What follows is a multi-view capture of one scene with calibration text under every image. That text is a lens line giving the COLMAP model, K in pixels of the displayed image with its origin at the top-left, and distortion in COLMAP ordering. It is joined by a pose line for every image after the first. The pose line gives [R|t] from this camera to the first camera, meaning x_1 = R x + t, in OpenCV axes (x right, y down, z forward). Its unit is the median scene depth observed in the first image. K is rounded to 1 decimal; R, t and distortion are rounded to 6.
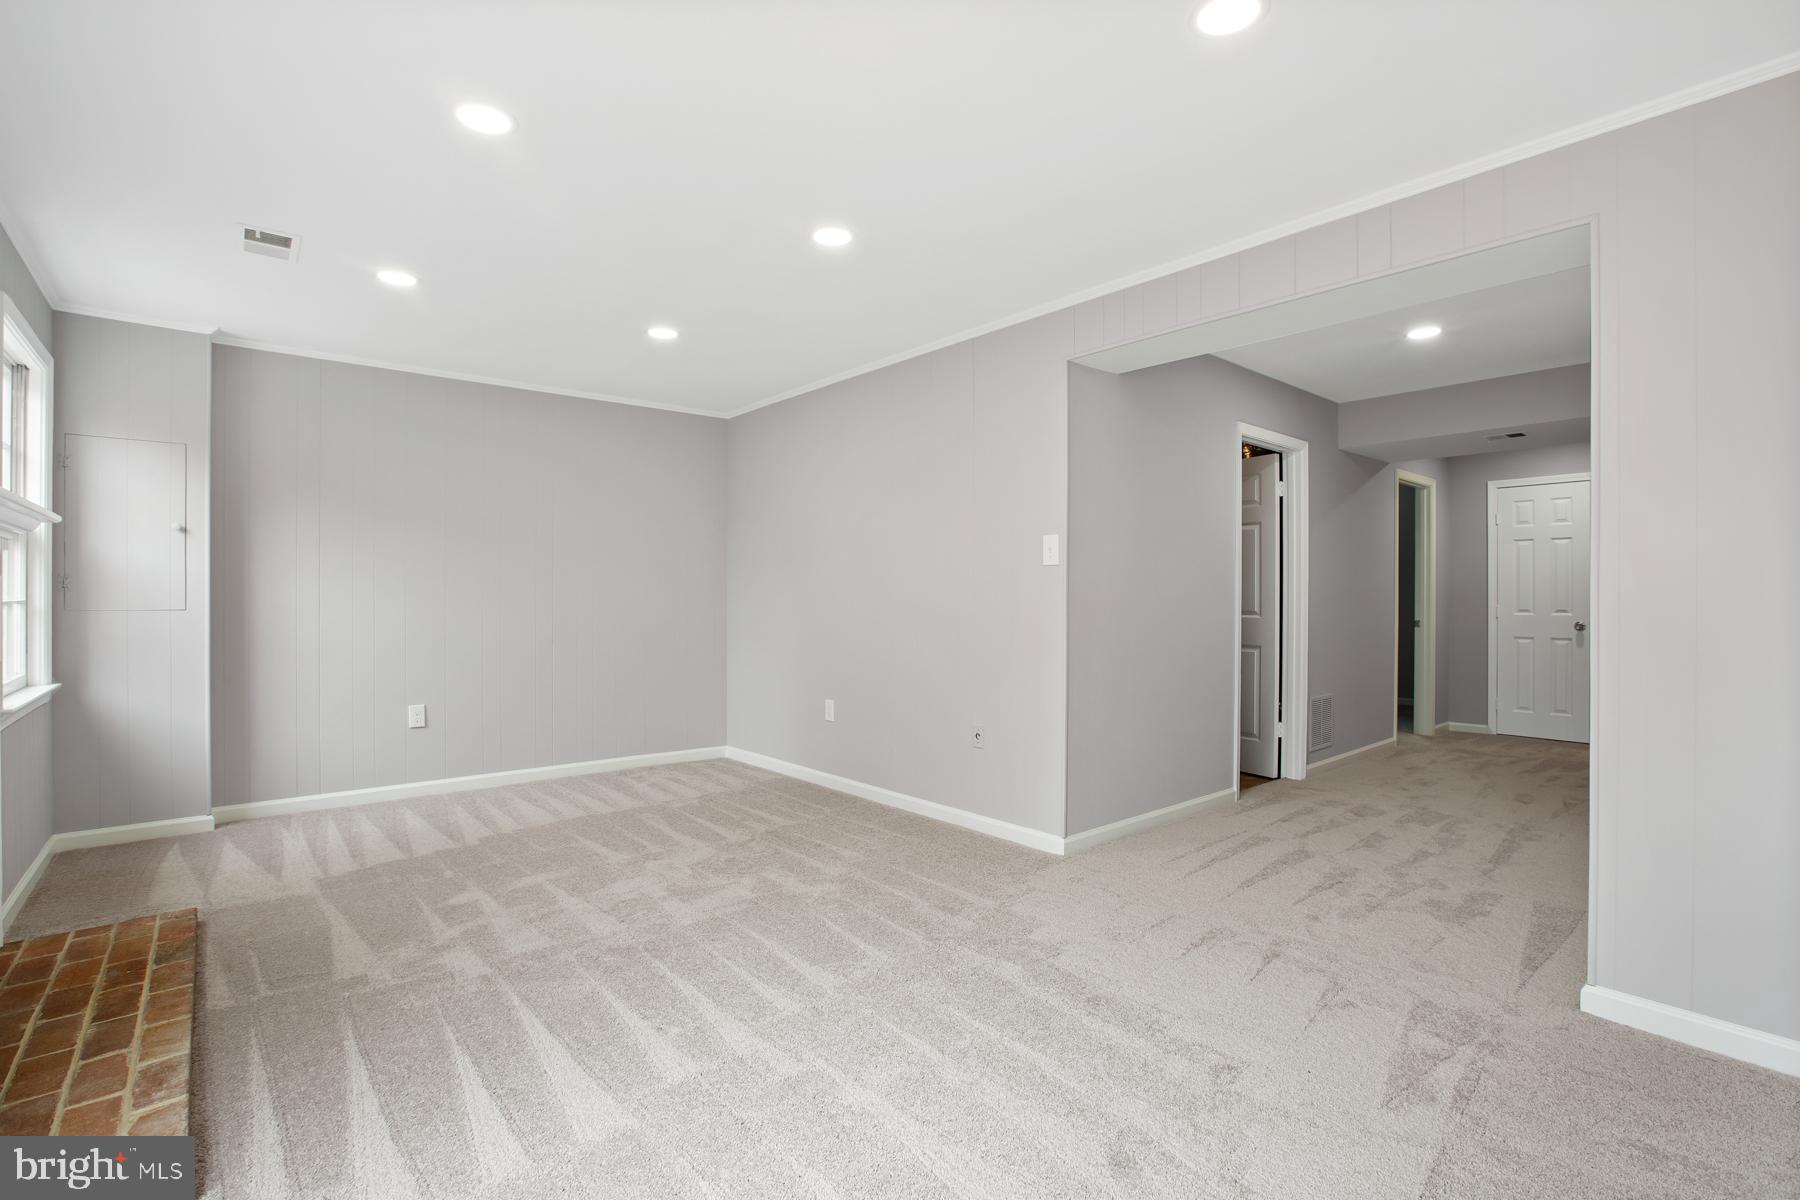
lens RADIAL K [[811.2, 0, 903.3], [0, 811.2, 603.3], [0, 0, 1]] dist [0.001662, -0.000981]
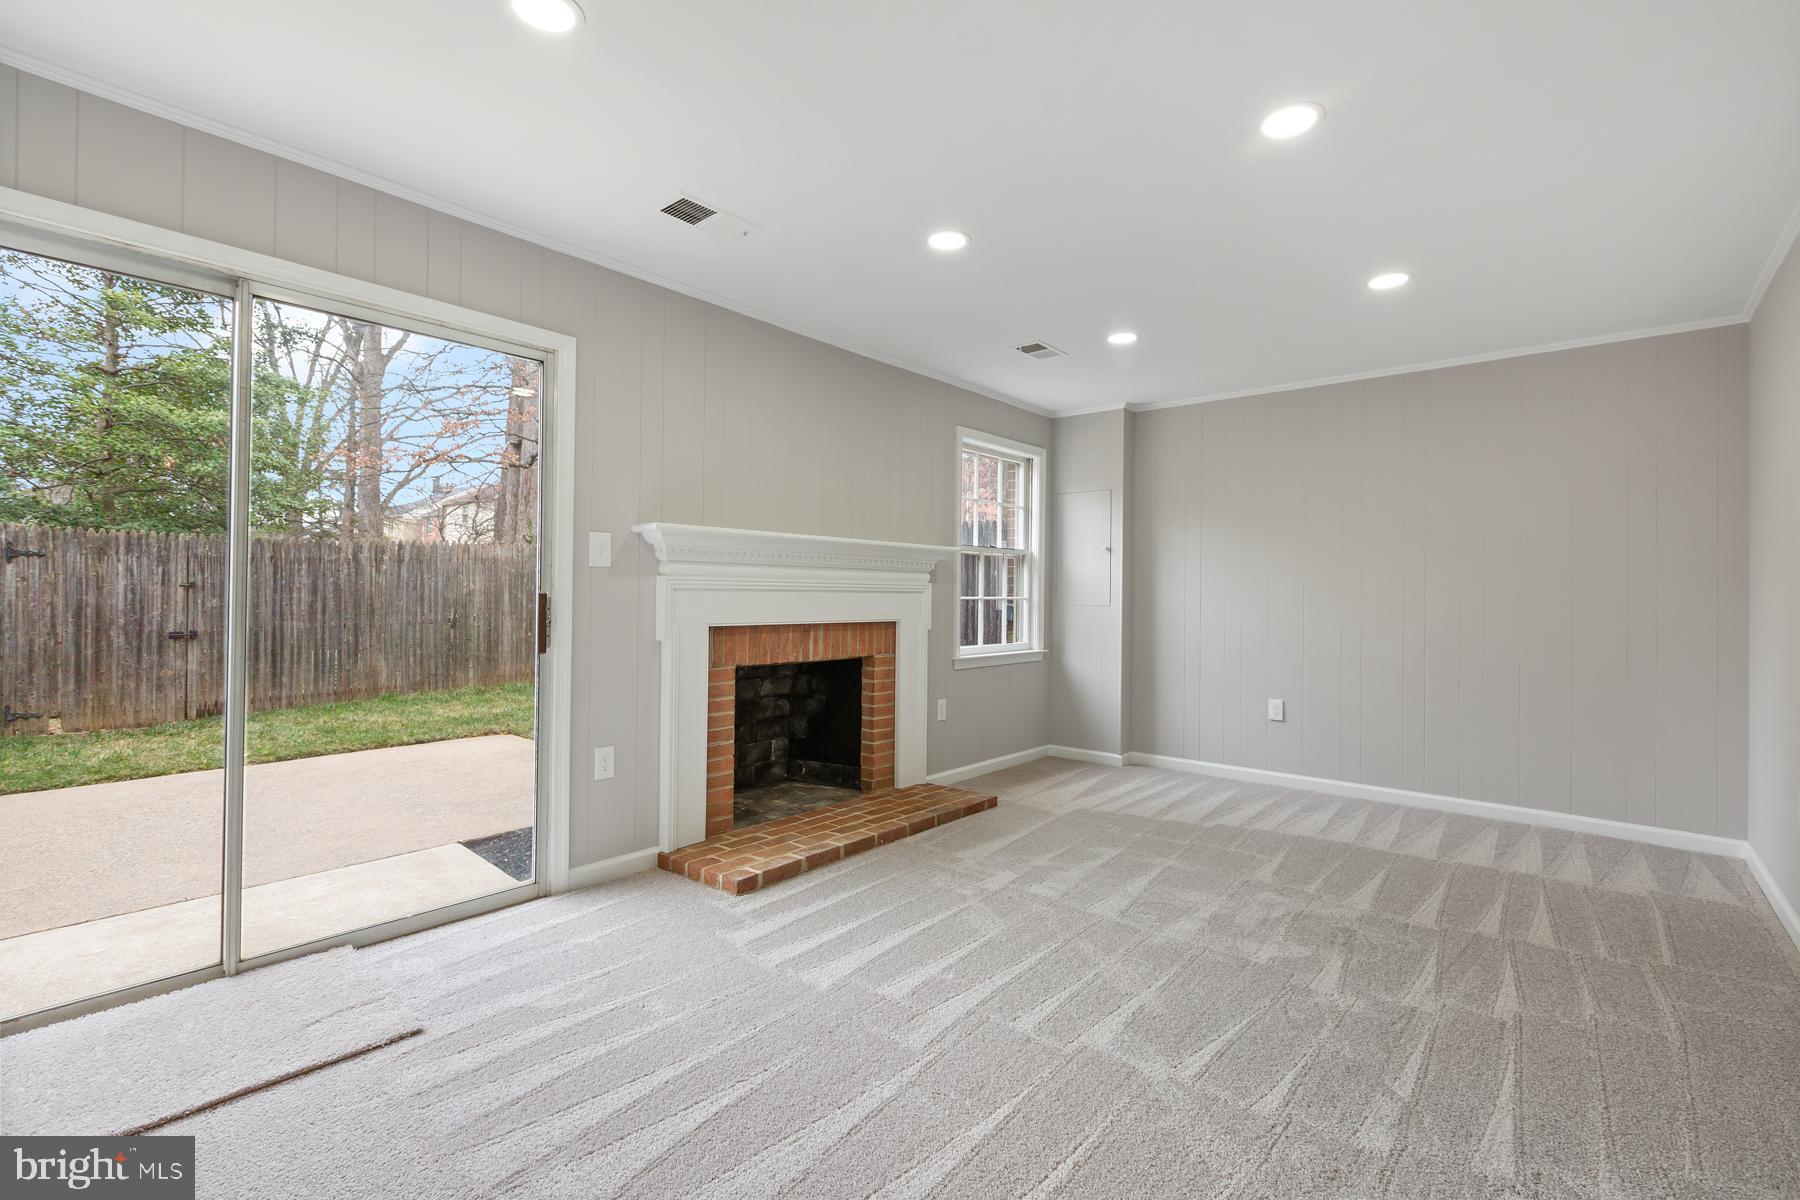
lens RADIAL K [[811.2, 0, 904.8], [0, 811.2, 591.0], [0, 0, 1]] dist [0.001662, -0.000981]
pose [[0.166823, -0.008118, -0.985953, 0.576841], [-0.016272, 0.999807, -0.010985, 0.004119], [0.985853, 0.017876, 0.166659, 0.519037]]
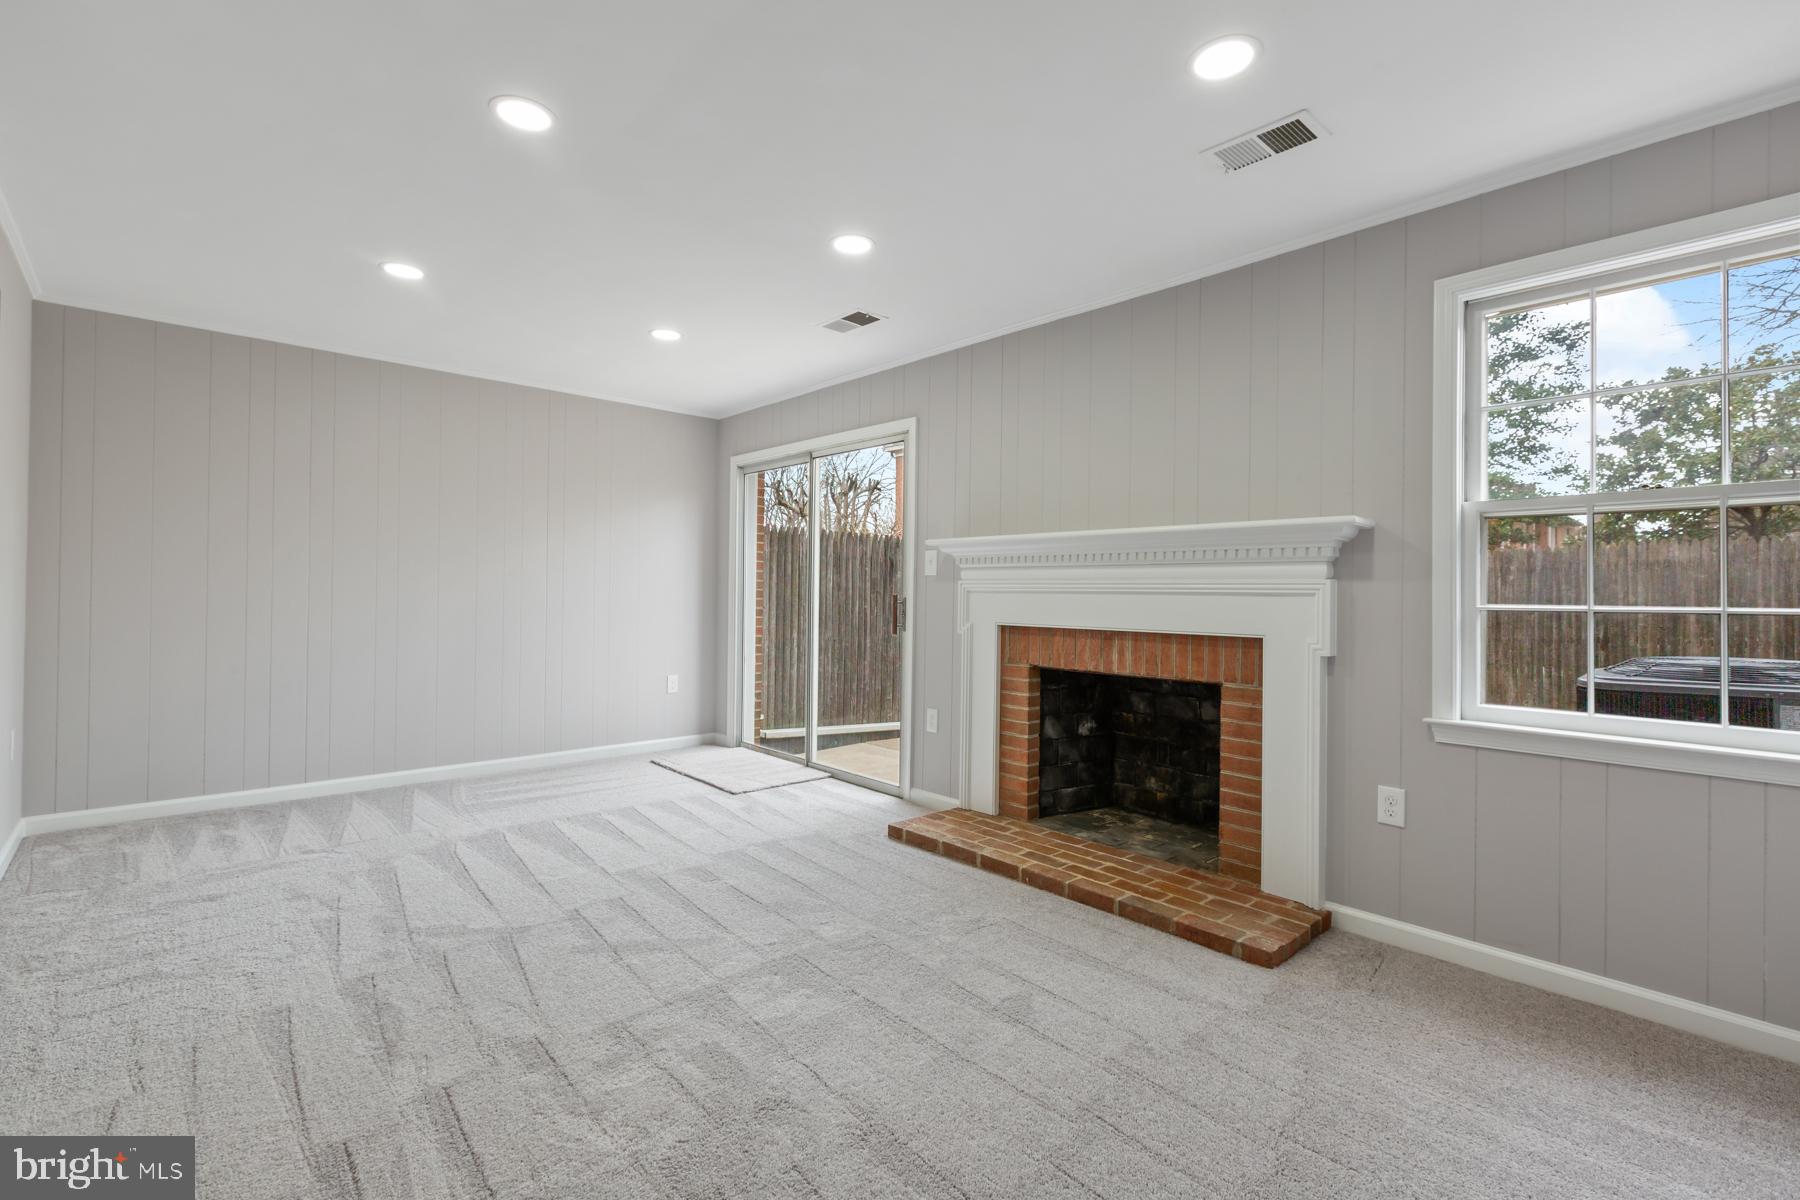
lens RADIAL K [[811.2, 0, 897.4], [0, 811.2, 591.0], [0, 0, 1]] dist [0.001662, -0.000981]
pose [[-0.999200, -0.019453, -0.034951, -0.397368], [-0.019591, 0.999802, 0.003607, -0.009019], [0.034874, 0.004289, -0.999383, 1.715787]]
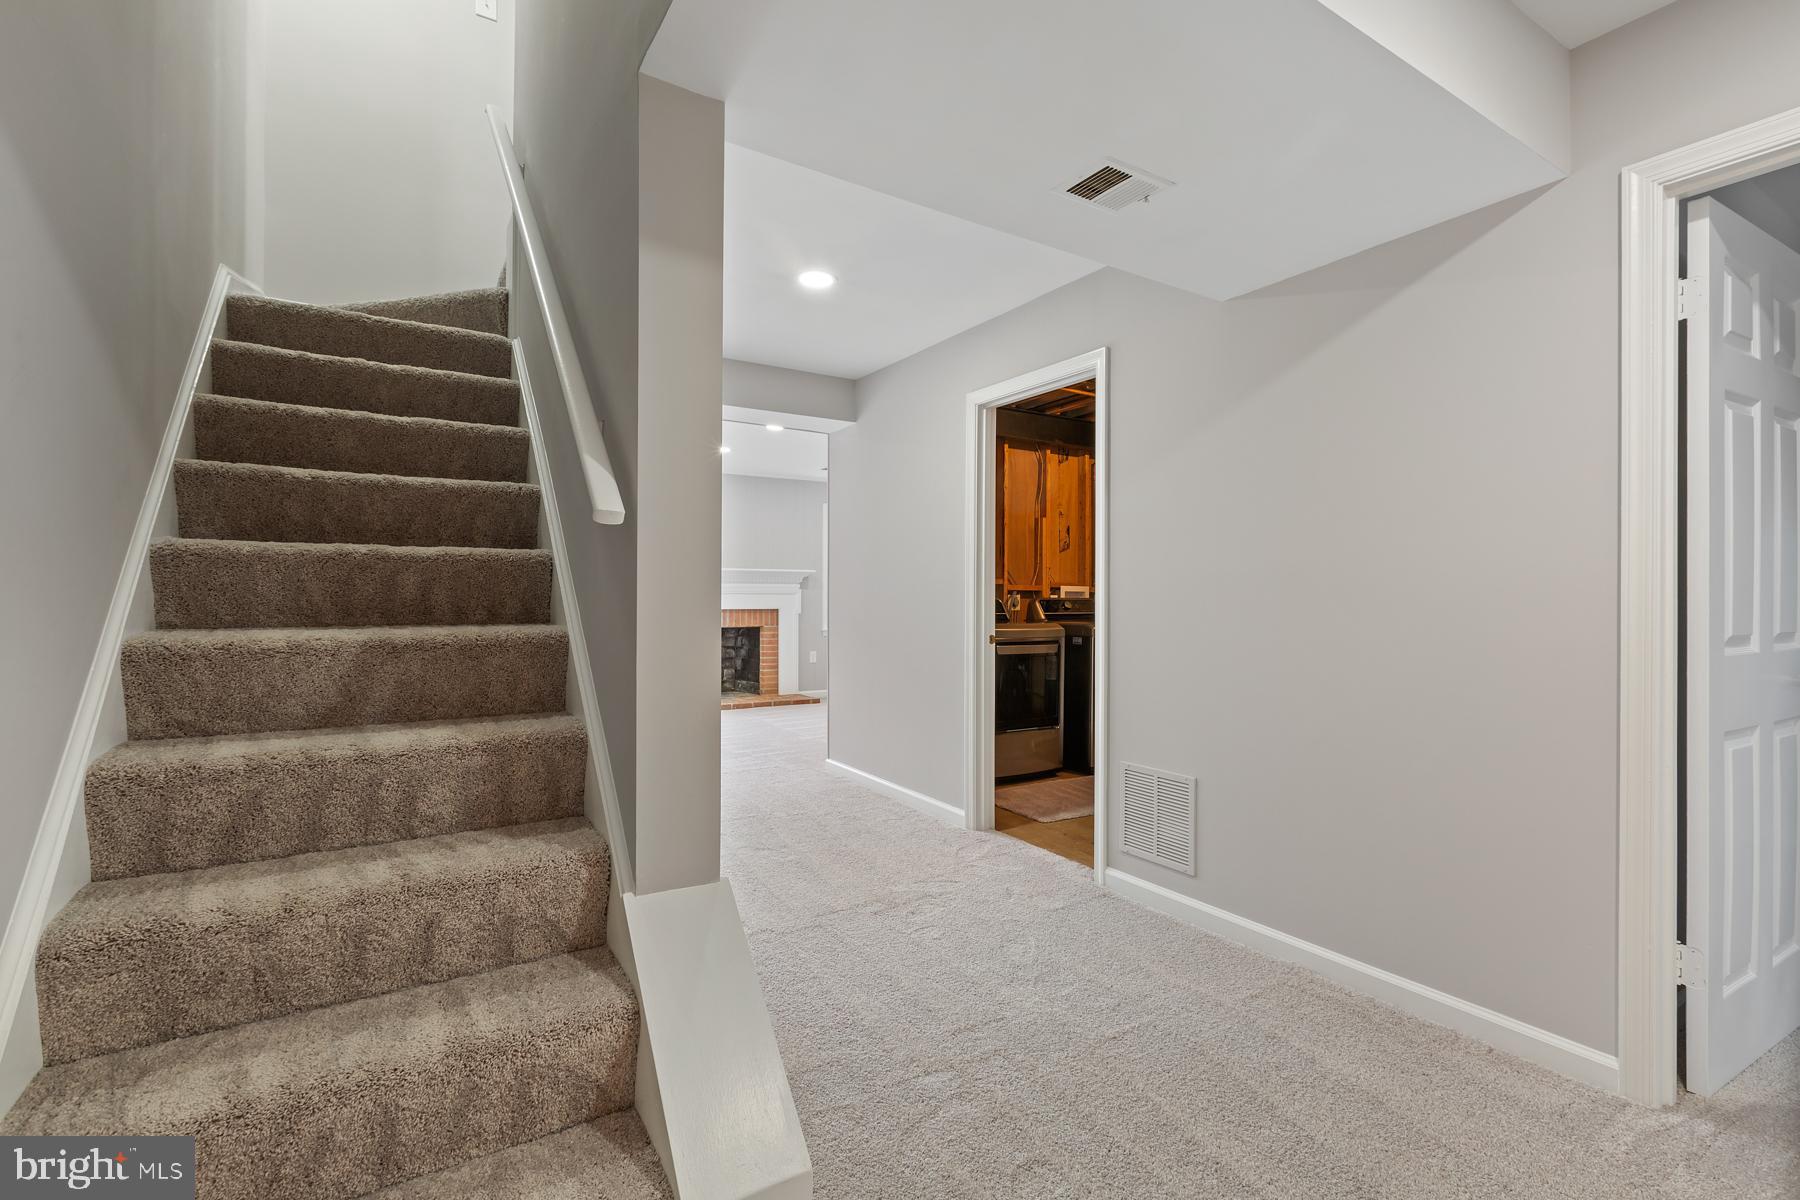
lens RADIAL K [[811.2, 0, 909.0], [0, 811.2, 603.0], [0, 0, 1]] dist [0.001662, -0.000981]
pose [[-0.145430, -0.001663, -0.989367, 1.877267], [-0.009707, 0.999953, -0.000254, 0.018377], [0.989321, 0.009567, -0.145440, 1.616161]]
